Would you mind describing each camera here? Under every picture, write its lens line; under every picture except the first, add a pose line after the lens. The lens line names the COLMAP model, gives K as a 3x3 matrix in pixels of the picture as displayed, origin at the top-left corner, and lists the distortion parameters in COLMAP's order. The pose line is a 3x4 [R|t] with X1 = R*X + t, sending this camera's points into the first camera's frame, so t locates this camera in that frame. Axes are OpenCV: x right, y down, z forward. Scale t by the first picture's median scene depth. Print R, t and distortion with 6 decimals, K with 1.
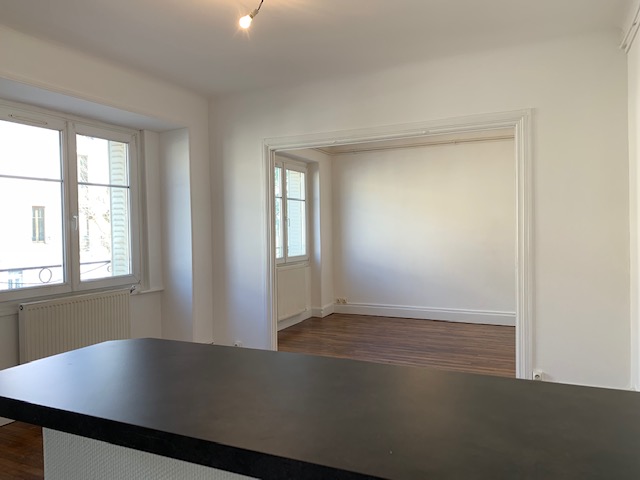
lens RADIAL K [[483.8, 0, 320.0], [0, 483.8, 240.0], [0, 0, 1]] dist [-0.006135, -0.002892]
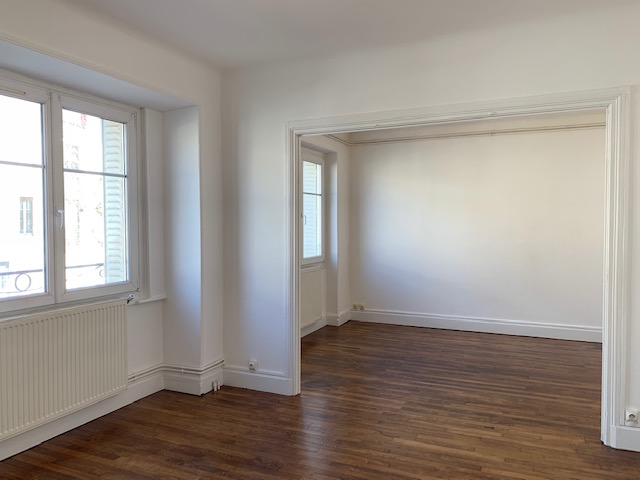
lens RADIAL K [[483.8, 0, 320.0], [0, 483.8, 240.0], [0, 0, 1]] dist [-0.006135, -0.002892]
pose [[0.999796, 0.013622, 0.014899, -0.068180], [-0.013761, 0.999862, 0.009318, -0.010824], [-0.014770, -0.009521, 0.999846, 0.151463]]
